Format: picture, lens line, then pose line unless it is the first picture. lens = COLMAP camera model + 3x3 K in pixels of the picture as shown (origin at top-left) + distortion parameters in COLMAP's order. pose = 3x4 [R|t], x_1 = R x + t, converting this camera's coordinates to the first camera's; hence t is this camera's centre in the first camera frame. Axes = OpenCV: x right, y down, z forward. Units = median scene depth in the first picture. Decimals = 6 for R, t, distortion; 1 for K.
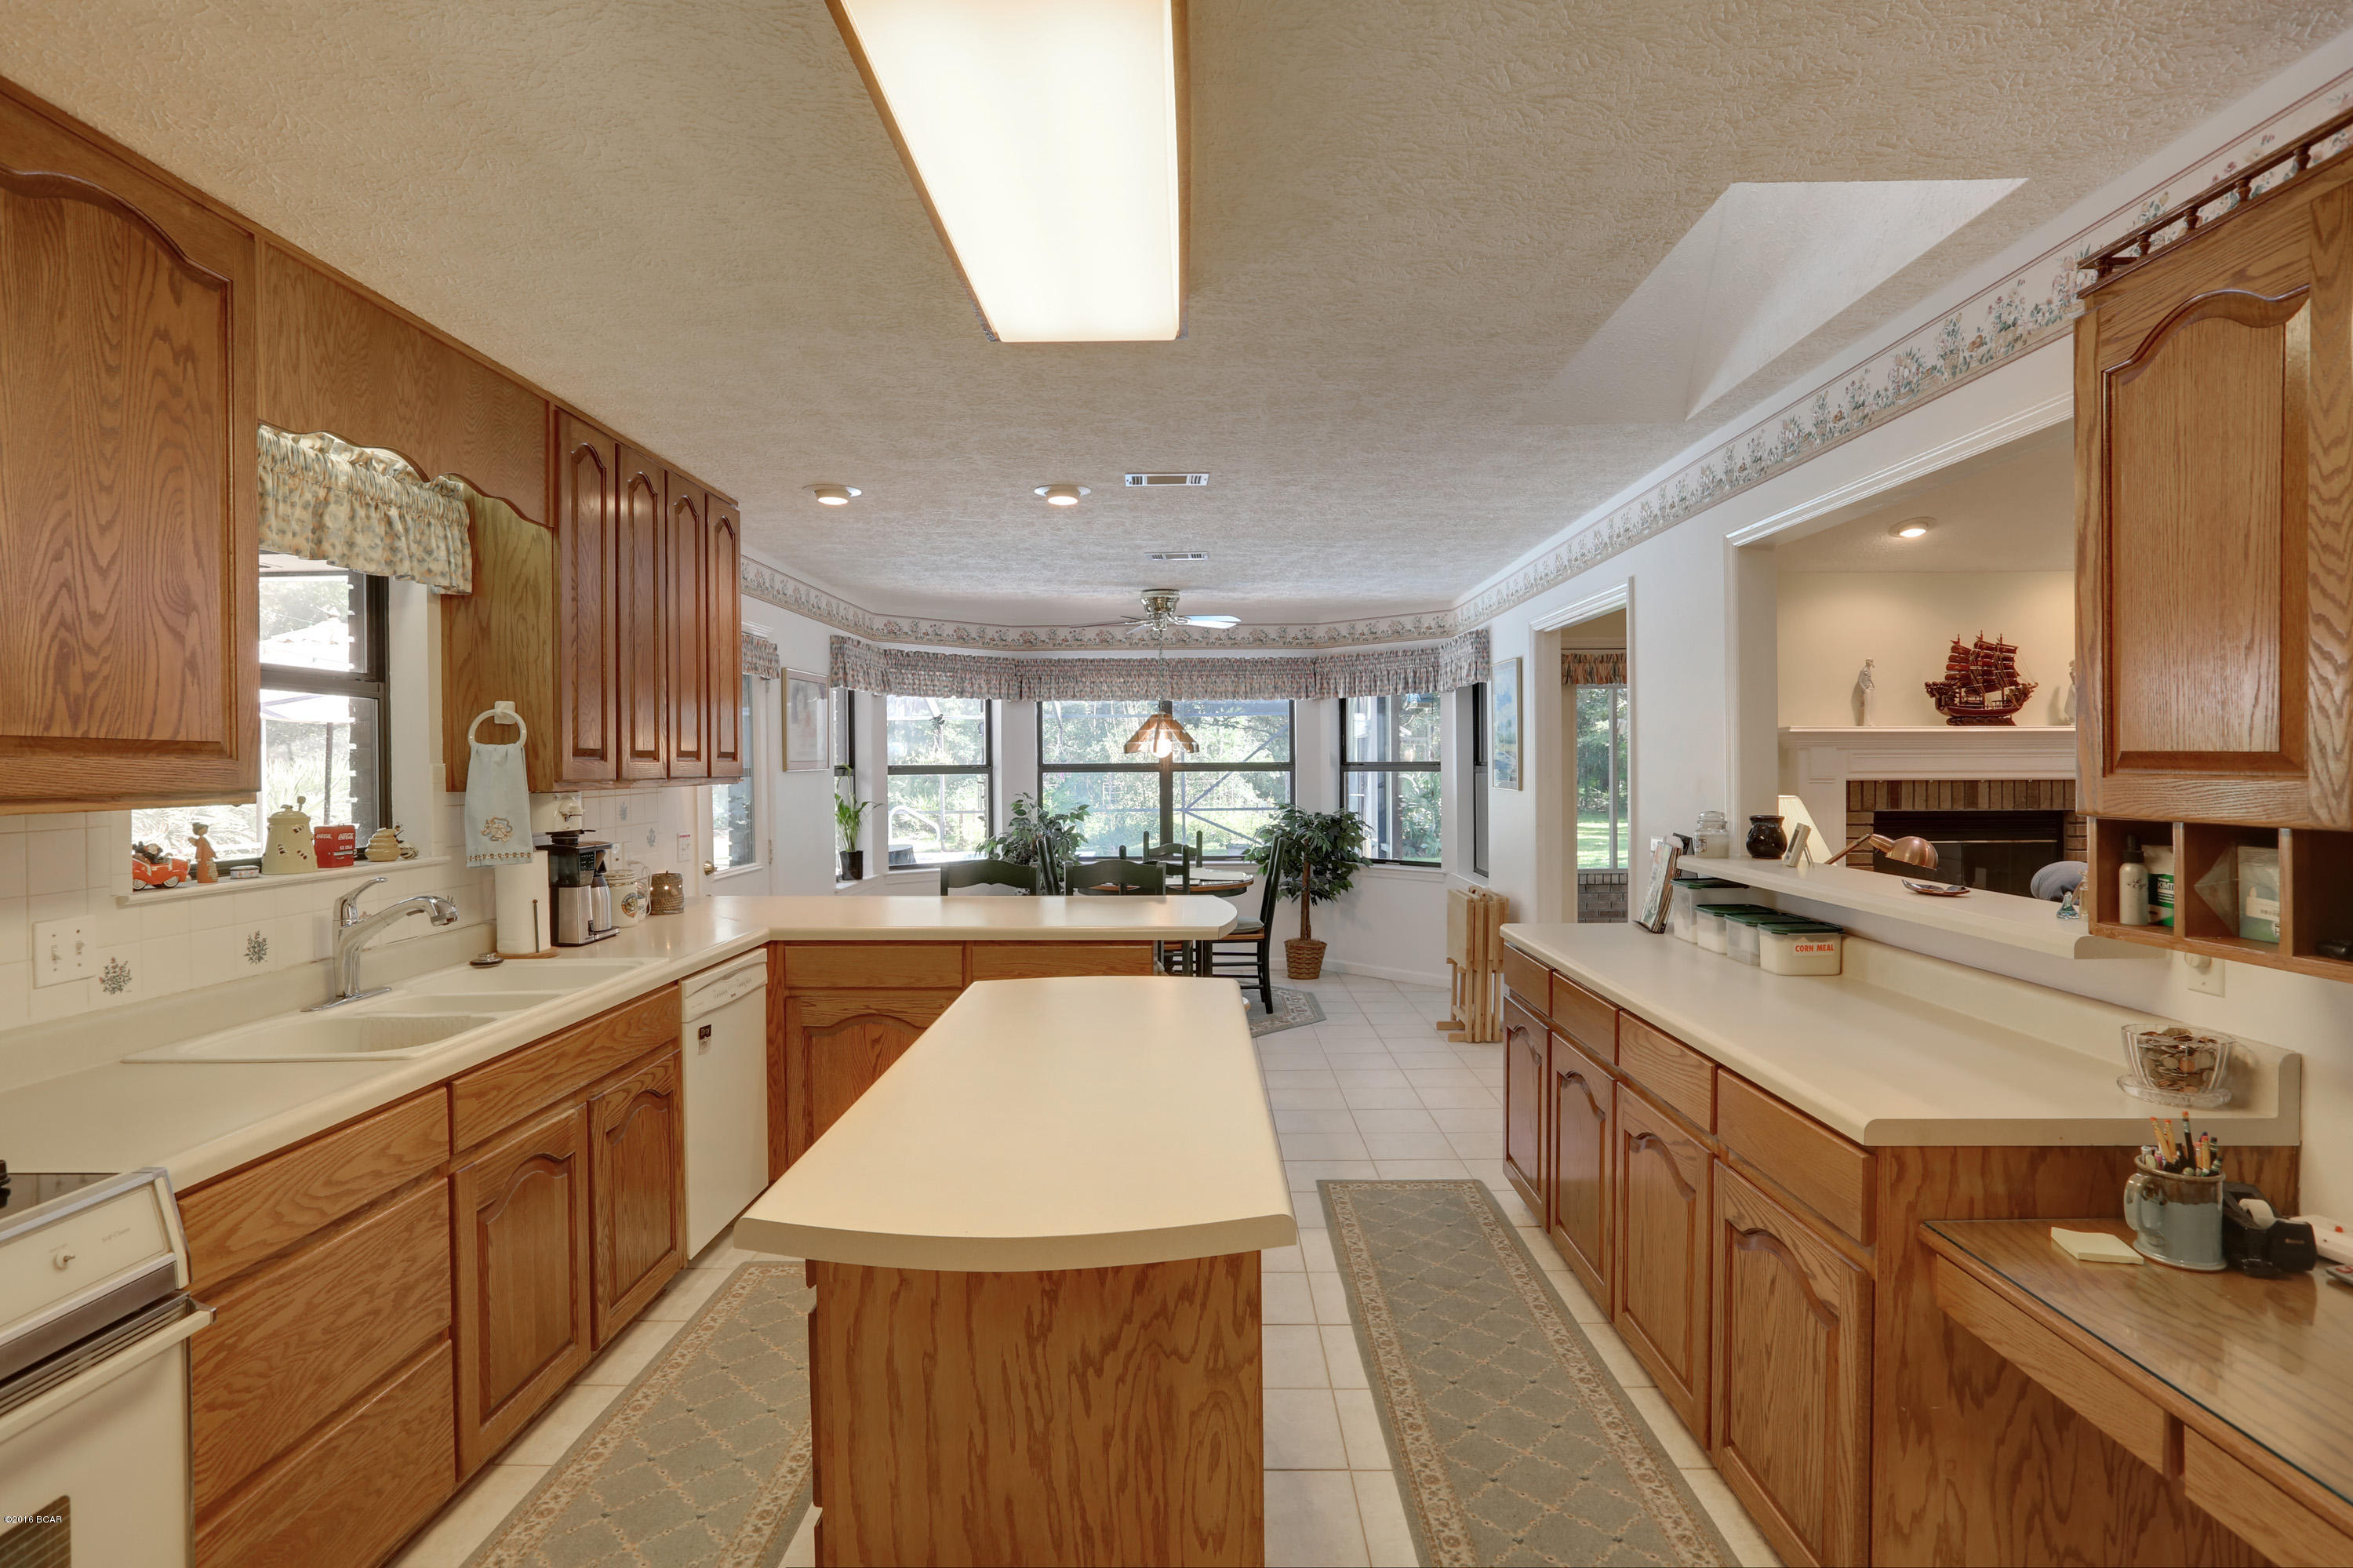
lens RADIAL K [[1205.7, 0, 1169.9], [0, 1205.7, 779.5], [0, 0, 1]] dist [-0.037761, 0.001564]
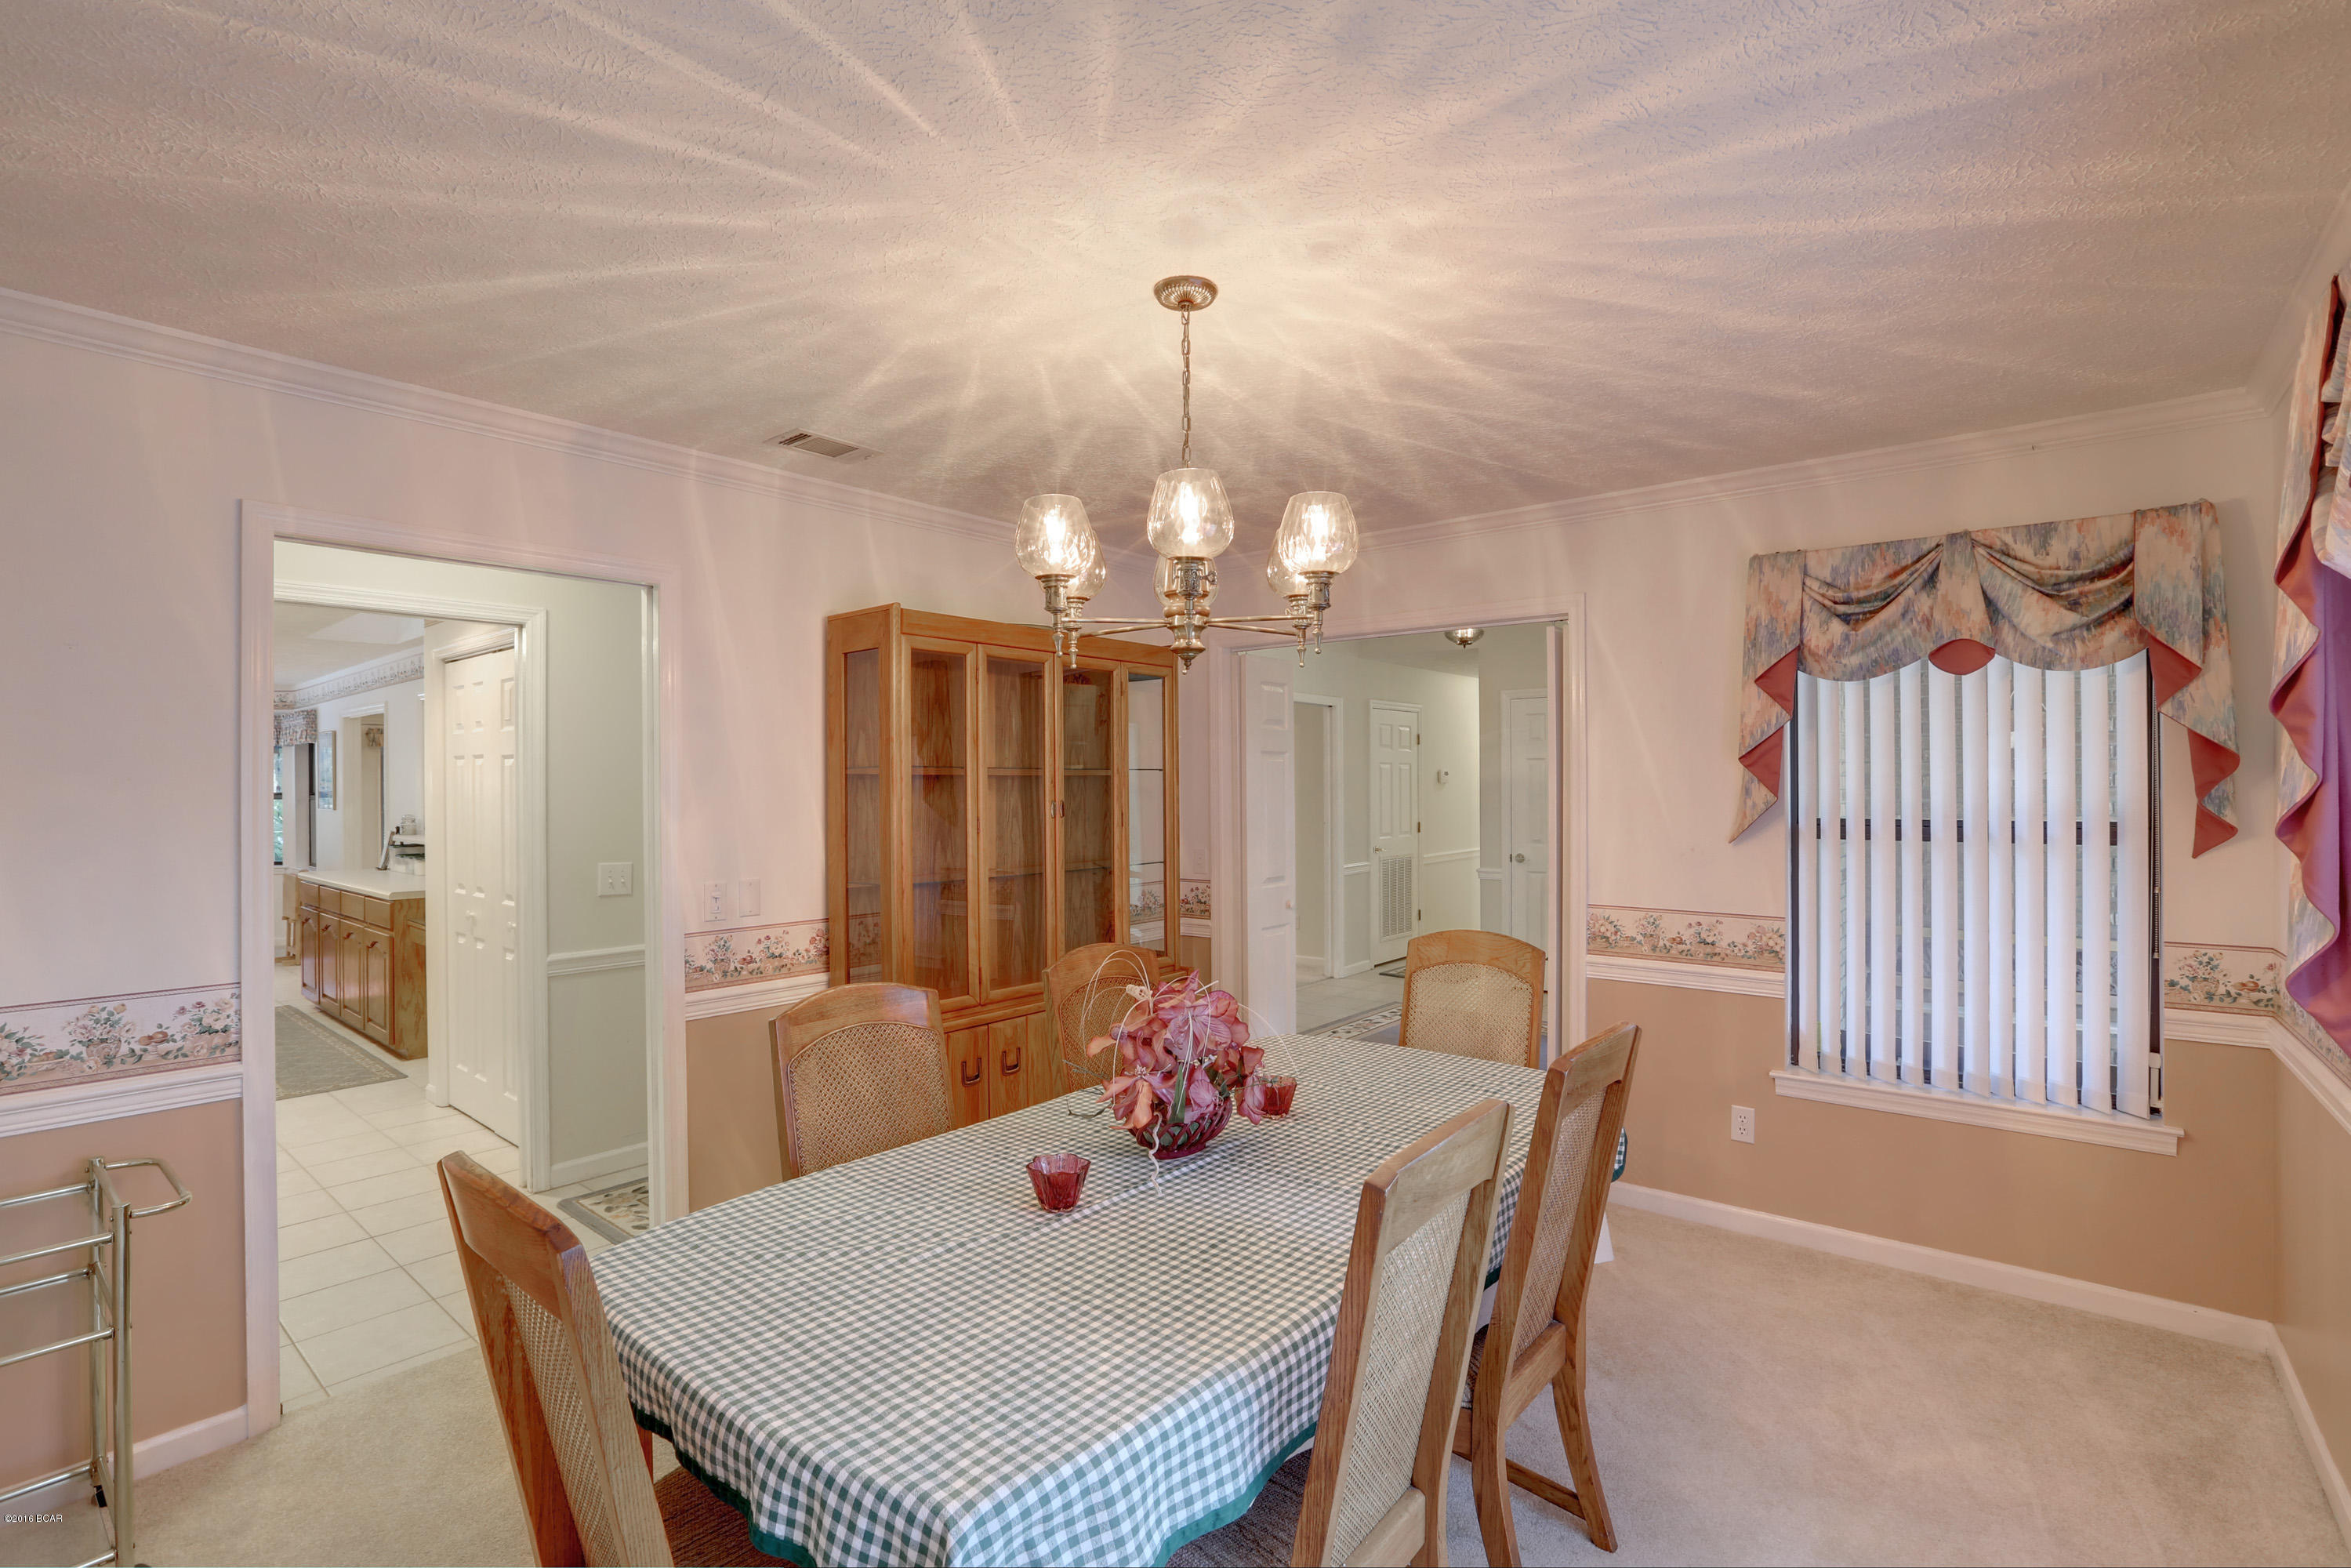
lens RADIAL K [[1070.9, 0, 1170.3], [0, 1070.9, 781.1], [0, 0, 1]] dist [-0.032617, 0.006561]
pose [[0.625879, 0.009324, 0.779864, -0.137017], [0.008204, 0.999794, -0.018538, 0.007373], [-0.779877, 0.018001, 0.625674, -0.910054]]
